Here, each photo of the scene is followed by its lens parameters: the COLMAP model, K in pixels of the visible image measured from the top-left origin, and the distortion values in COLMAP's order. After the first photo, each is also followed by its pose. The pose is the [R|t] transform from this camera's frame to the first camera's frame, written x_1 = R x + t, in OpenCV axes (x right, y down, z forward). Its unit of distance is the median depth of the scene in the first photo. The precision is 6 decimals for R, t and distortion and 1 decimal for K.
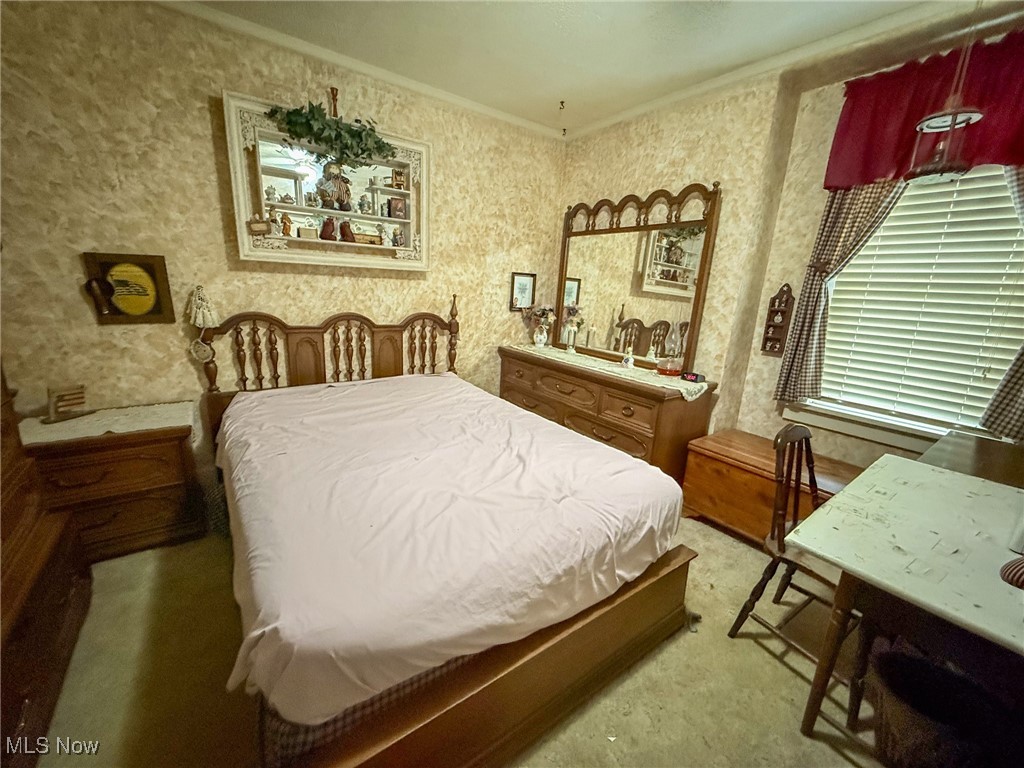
lens RADIAL K [[409.1, 0, 509.8], [0, 409.1, 385.3], [0, 0, 1]] dist [-0.001158, -0.000235]
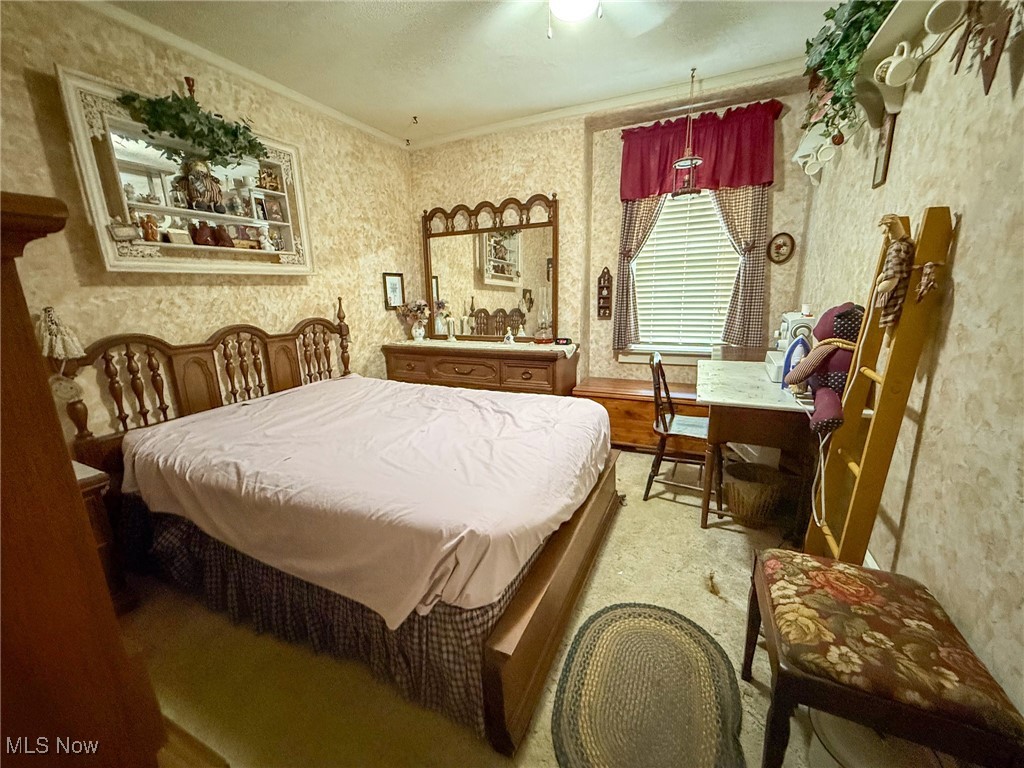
lens RADIAL K [[409.1, 0, 512.7], [0, 409.1, 384.4], [0, 0, 1]] dist [-0.001158, -0.000235]
pose [[0.870757, -0.183828, 0.456059, -0.337404], [0.188026, 0.981481, 0.036615, 0.038533], [-0.454345, 0.053868, 0.889196, -0.089277]]
